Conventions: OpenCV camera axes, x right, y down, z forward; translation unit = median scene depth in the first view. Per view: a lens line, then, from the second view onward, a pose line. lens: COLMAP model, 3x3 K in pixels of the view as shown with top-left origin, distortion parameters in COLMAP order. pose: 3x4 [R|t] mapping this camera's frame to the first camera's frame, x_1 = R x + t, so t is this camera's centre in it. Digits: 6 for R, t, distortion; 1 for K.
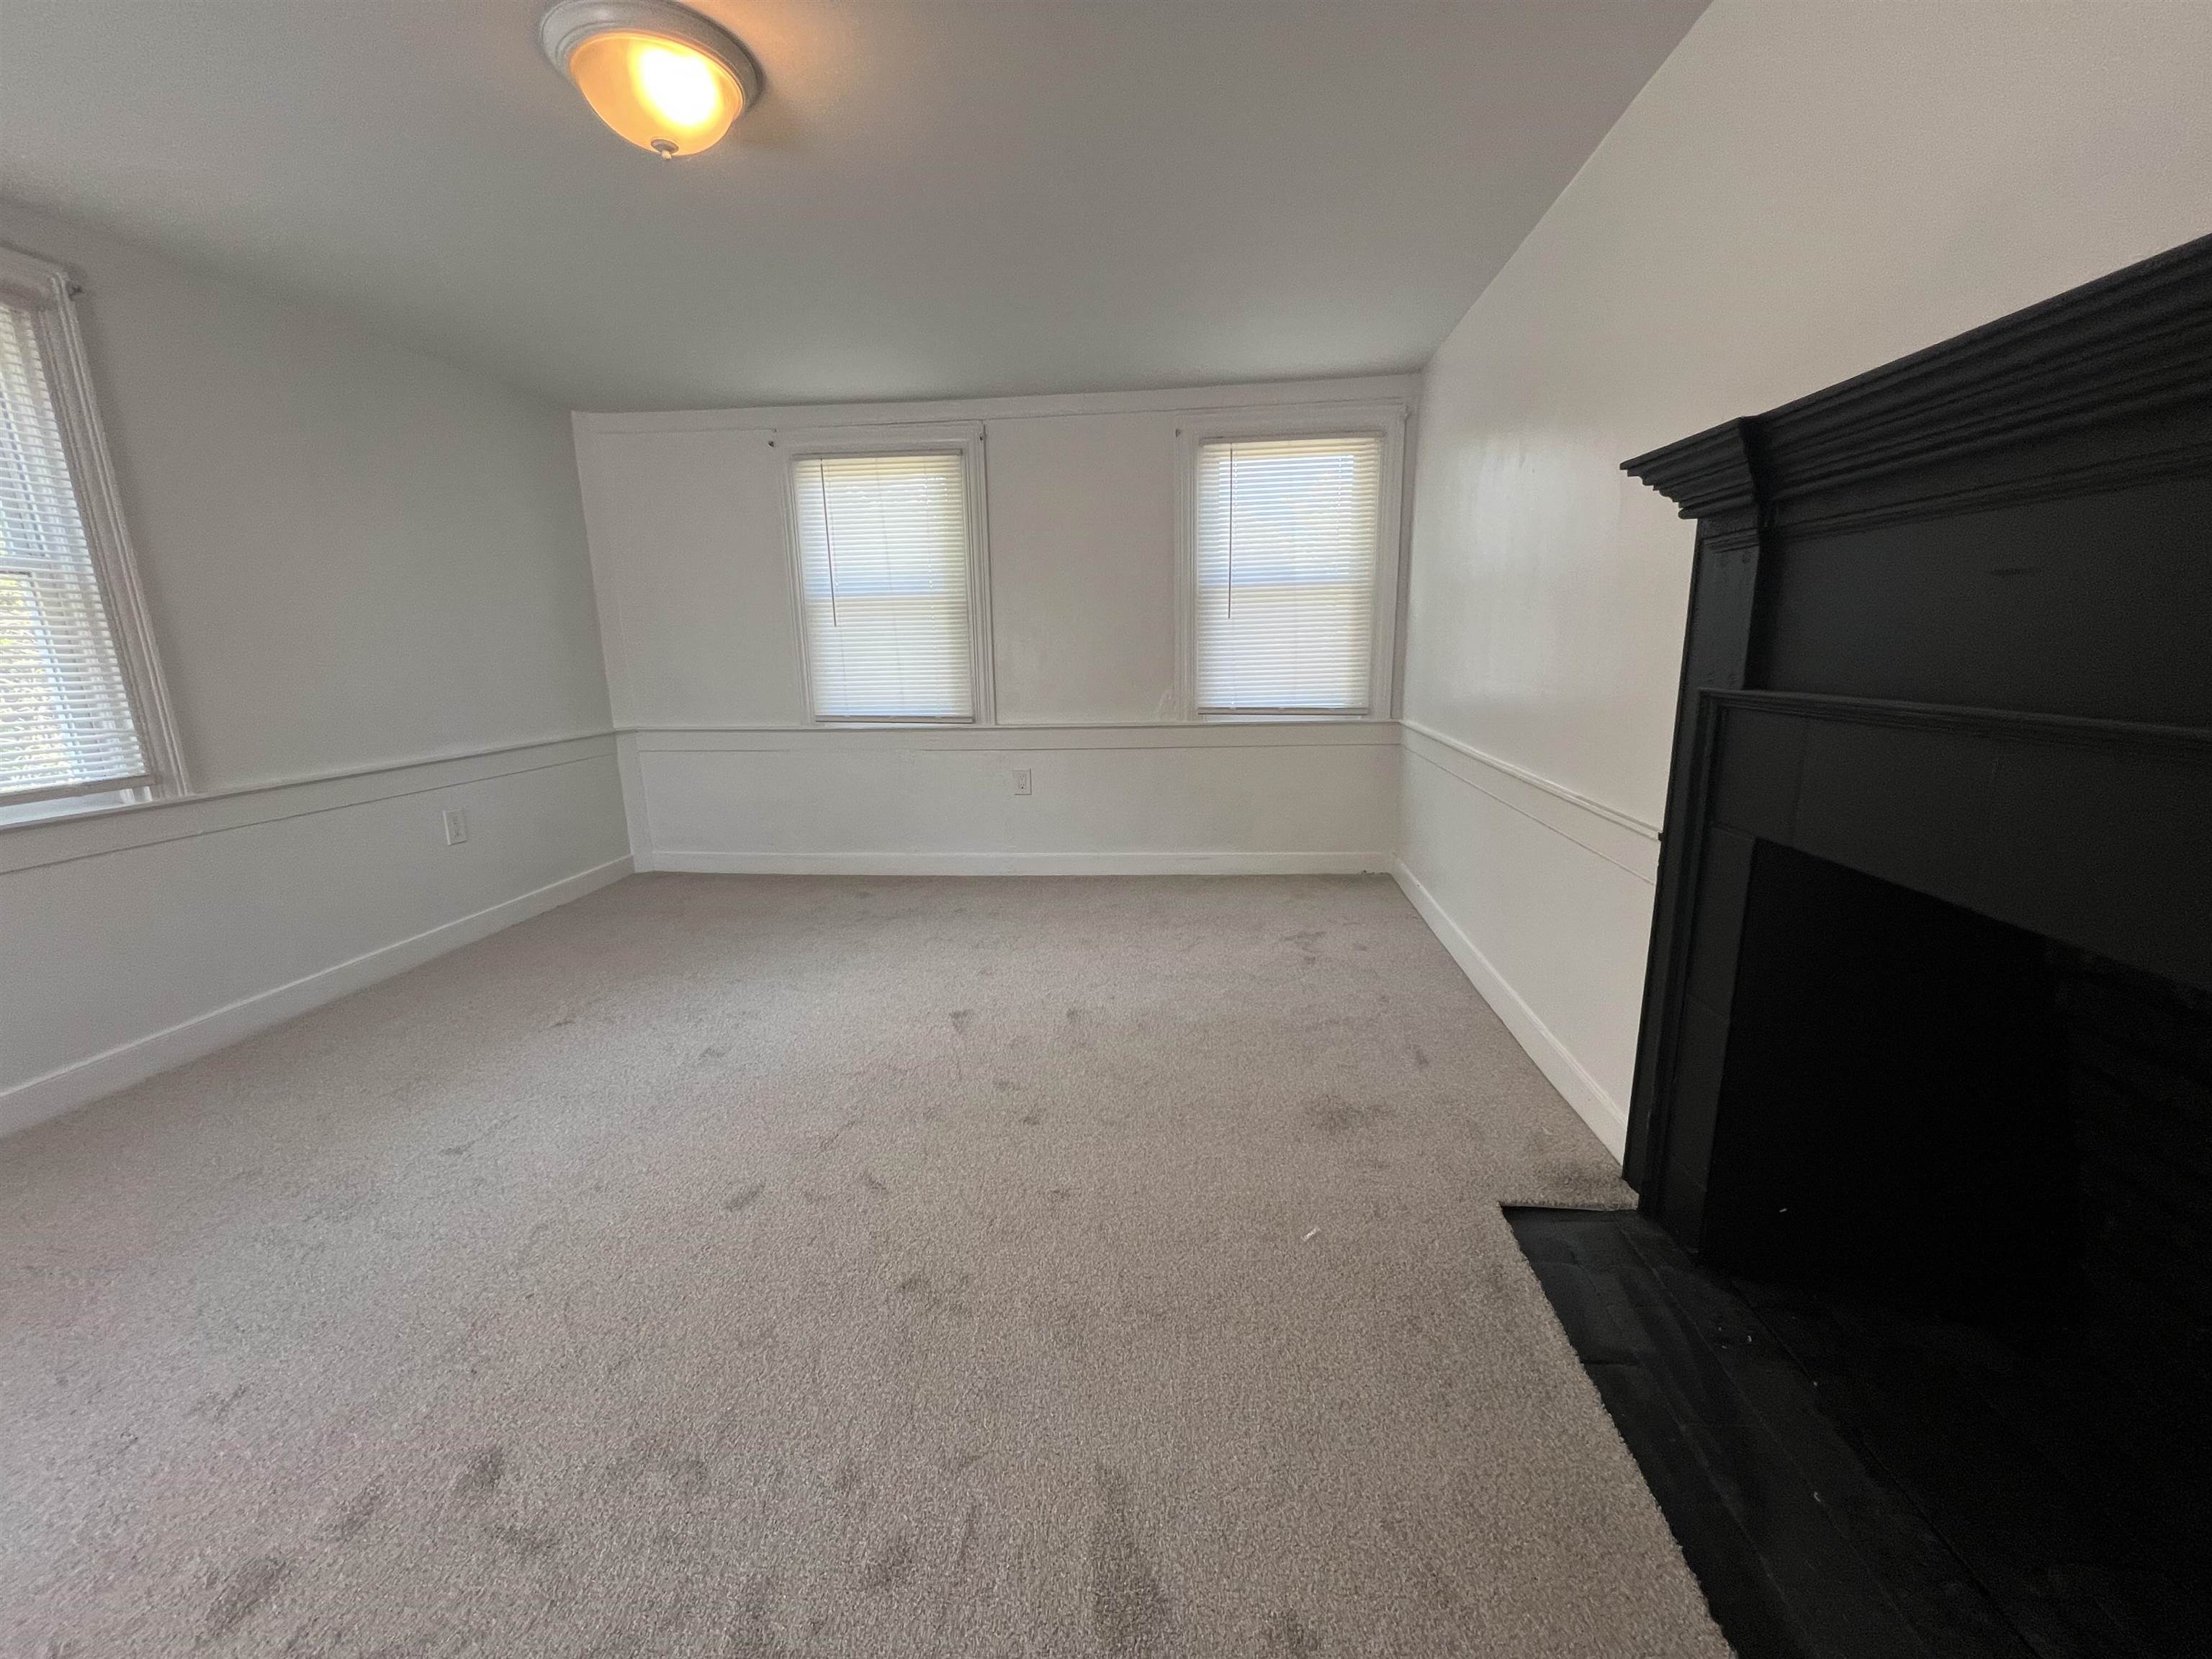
lens RADIAL K [[877.9, 0, 1118.8], [0, 877.9, 826.9], [0, 0, 1]] dist [-0.001618, 0.000414]
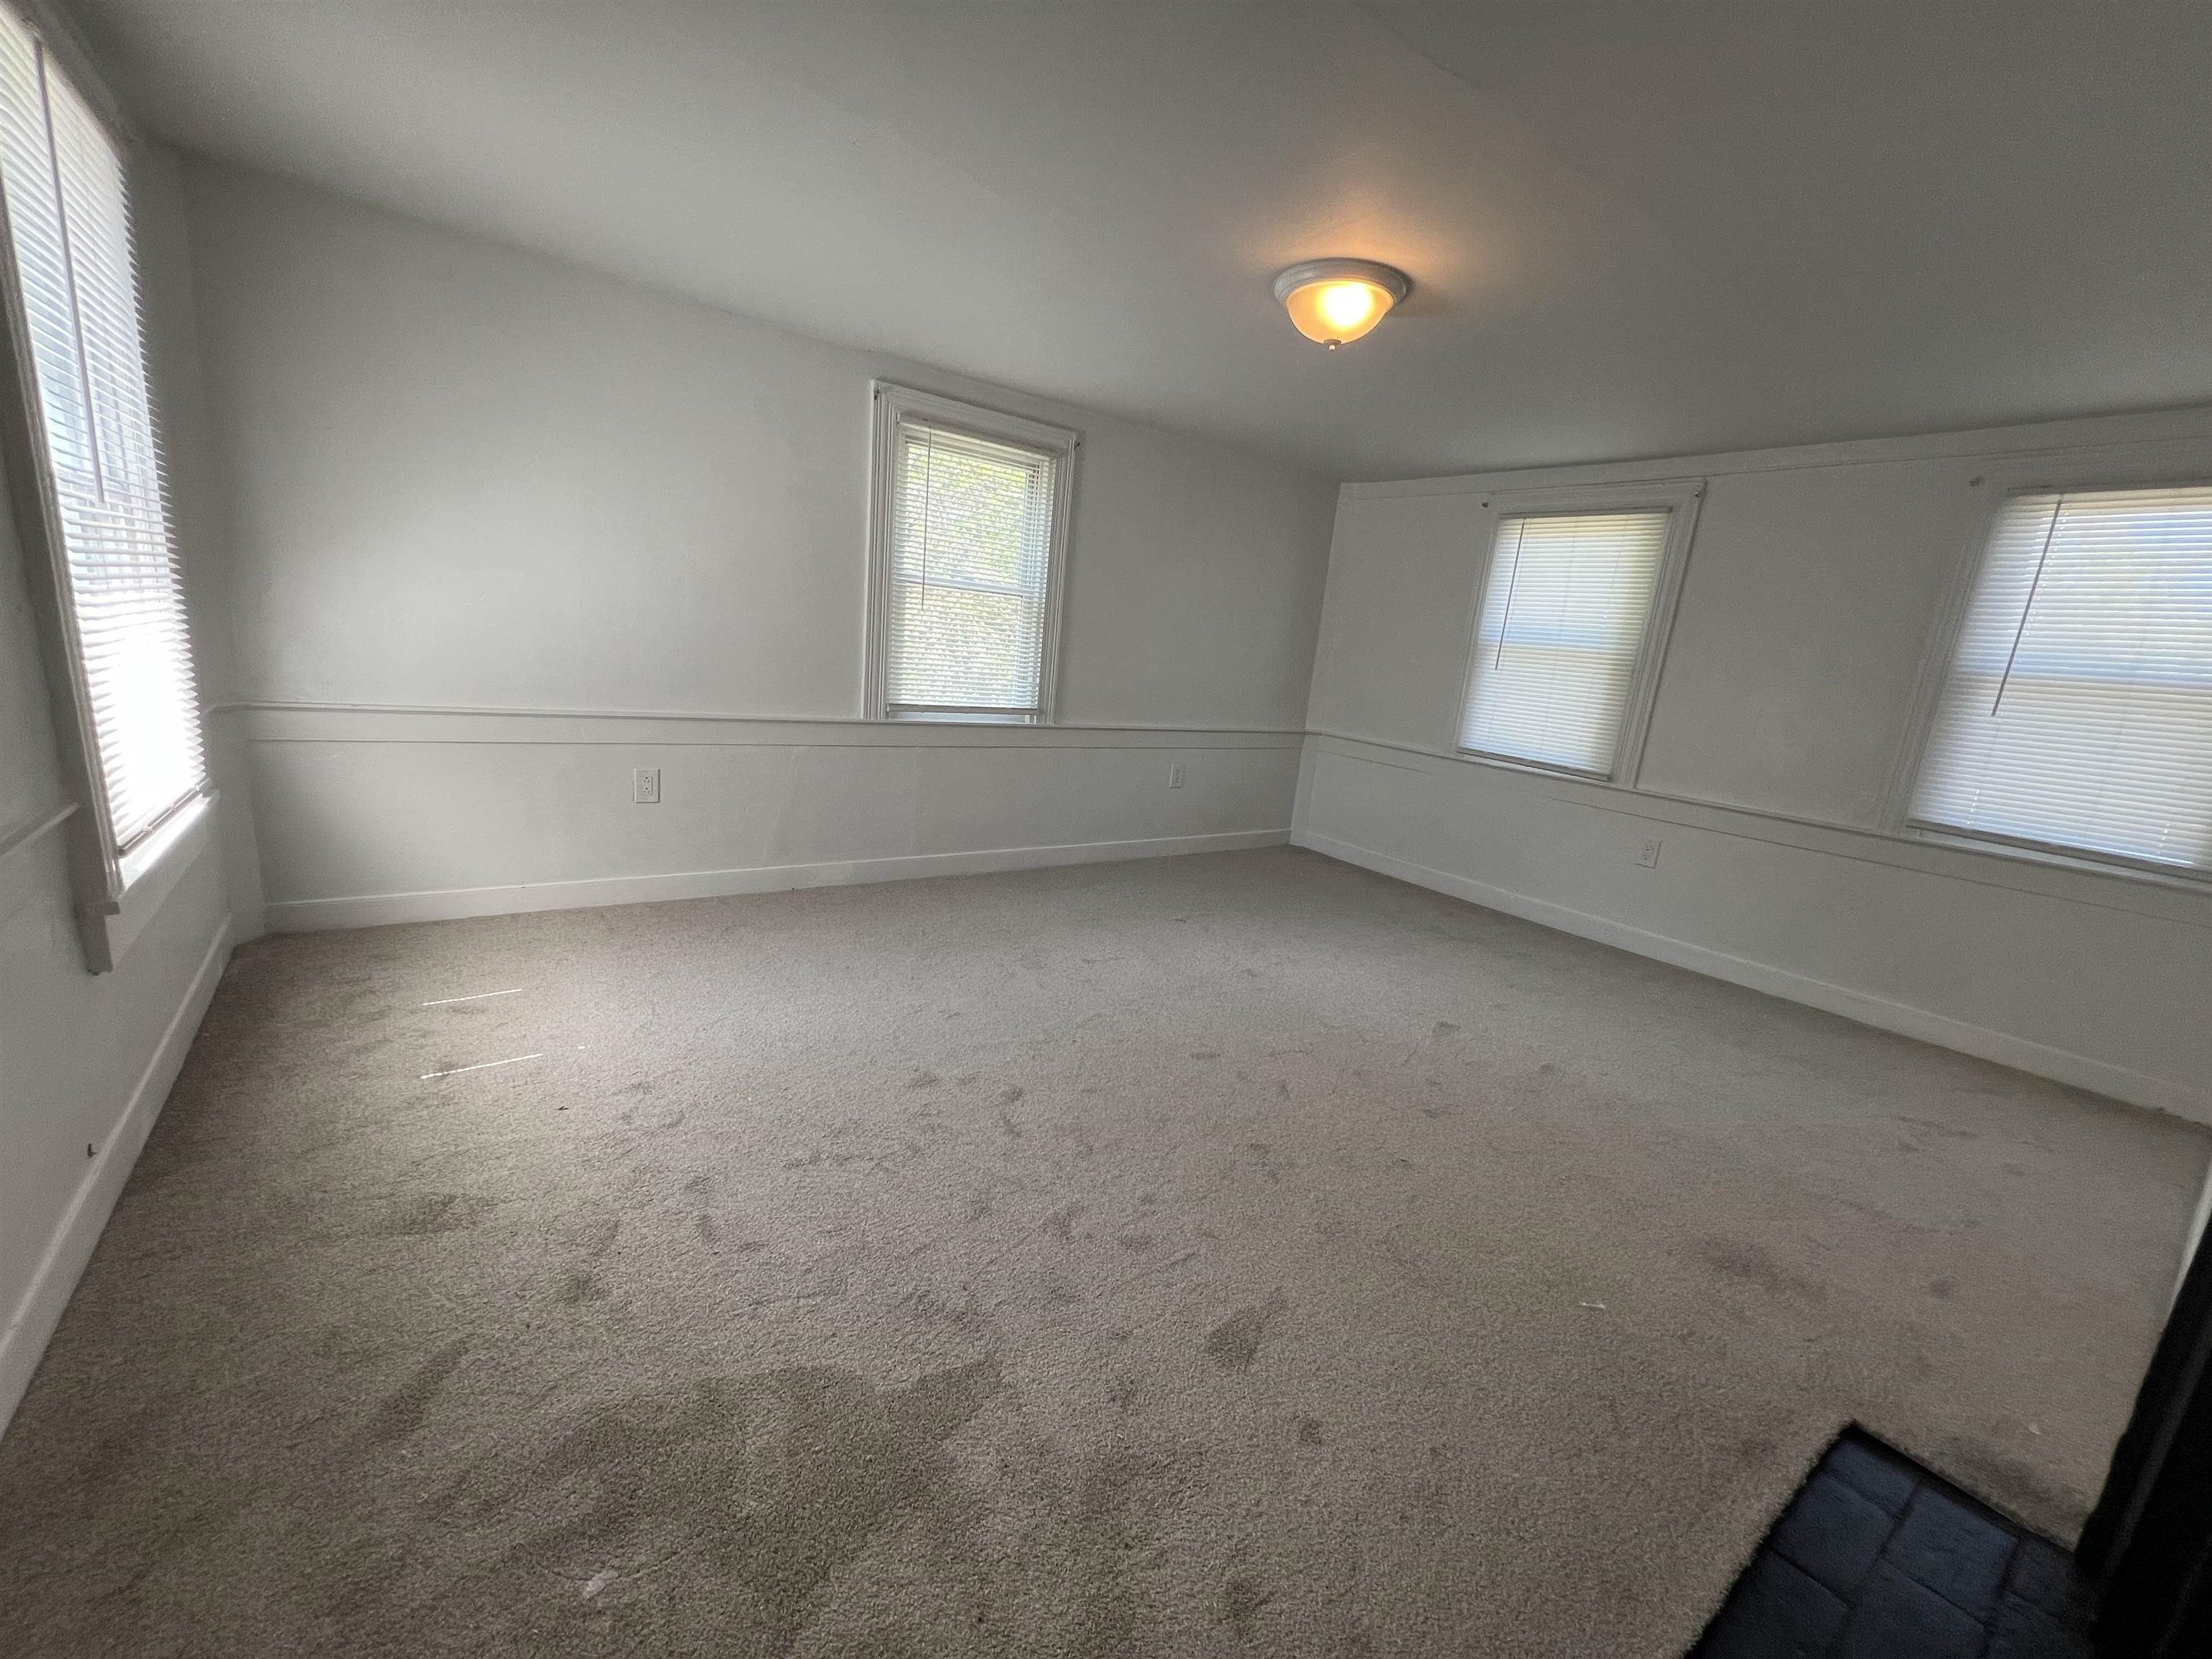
lens RADIAL K [[877.9, 0, 1118.5], [0, 877.9, 817.7], [0, 0, 1]] dist [-0.001618, 0.000414]
pose [[0.678216, 0.228260, -0.698514, 0.238632], [-0.257701, 0.964048, 0.064818, -0.003884], [0.688196, 0.136047, 0.712655, -0.101877]]
